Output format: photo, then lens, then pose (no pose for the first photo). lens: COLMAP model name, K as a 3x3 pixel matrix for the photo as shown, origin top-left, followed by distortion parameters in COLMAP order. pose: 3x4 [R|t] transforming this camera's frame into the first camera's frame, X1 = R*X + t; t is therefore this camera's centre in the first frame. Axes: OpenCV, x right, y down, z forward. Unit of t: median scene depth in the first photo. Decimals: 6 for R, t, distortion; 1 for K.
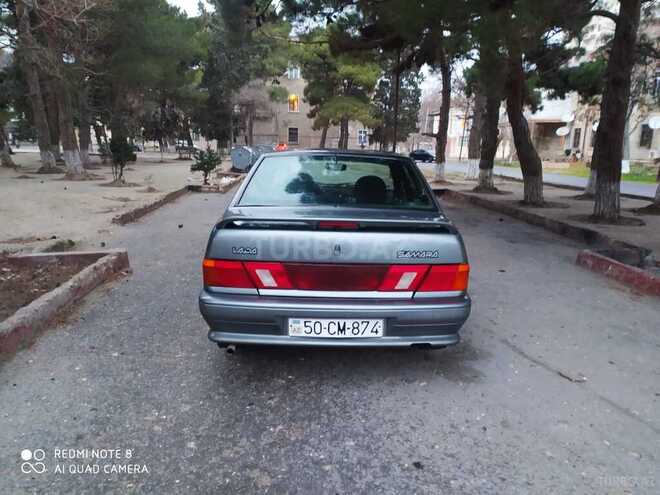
lens RADIAL K [[463.9, 0, 334.3], [0, 463.9, 245.9], [0, 0, 1]] dist [0.078132, -0.068211]
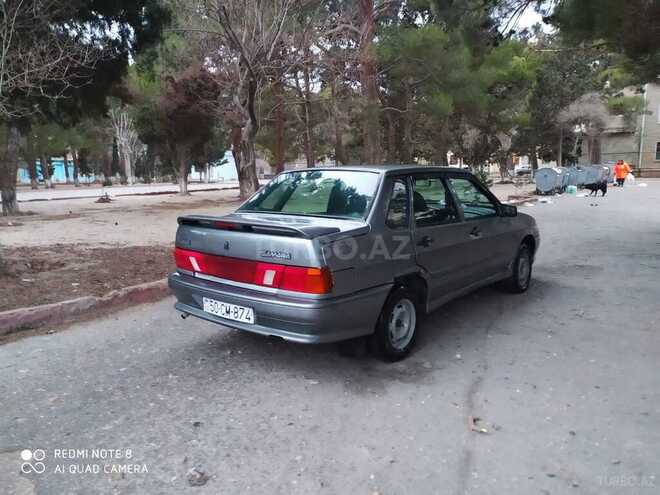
lens RADIAL K [[463.9, 0, 334.3], [0, 463.9, 245.9], [0, 0, 1]] dist [0.078132, -0.068211]
pose [[0.776053, 0.063713, -0.627441, 0.965348], [-0.096024, 0.995222, -0.017708, 0.003790], [0.623315, 0.073991, 0.778462, 0.212443]]
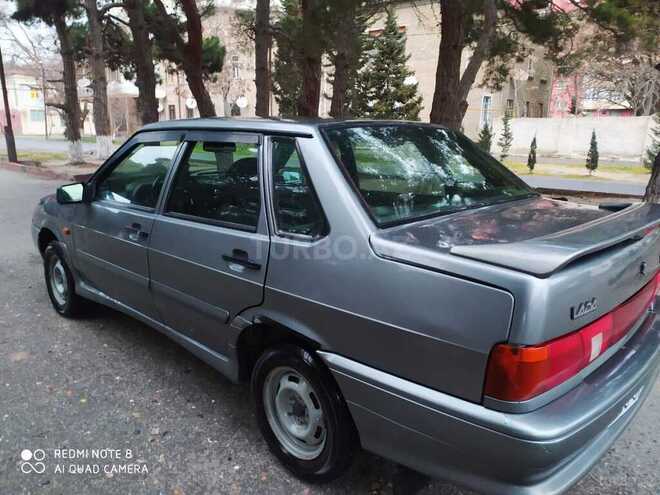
lens RADIAL K [[485.8, 0, 327.1], [0, 485.8, 244.7], [0, 0, 1]] dist [0.088238, -0.092785]
pose [[0.721304, -0.166755, 0.672245, -0.721227], [0.143583, 0.985501, 0.090399, -0.137292], [-0.677572, 0.031318, 0.734789, 0.746697]]
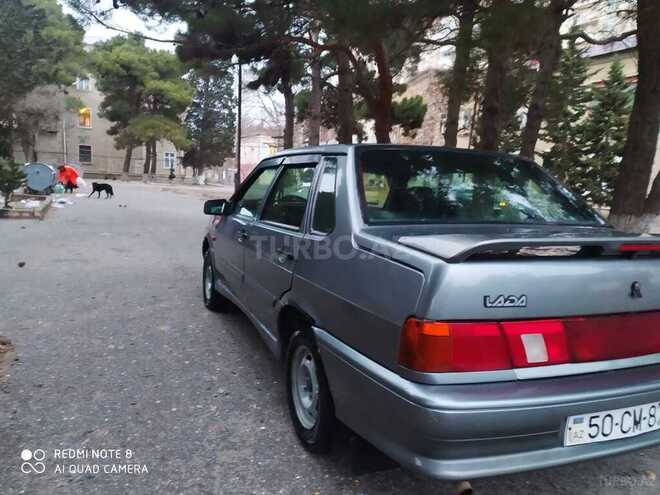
lens RADIAL K [[485.8, 0, 327.1], [0, 485.8, 244.7], [0, 0, 1]] dist [0.088238, -0.092785]
pose [[0.934222, -0.026249, 0.355725, -0.574756], [0.048279, 0.997416, -0.053193, -0.034707], [-0.353410, 0.066868, 0.933076, 0.518158]]
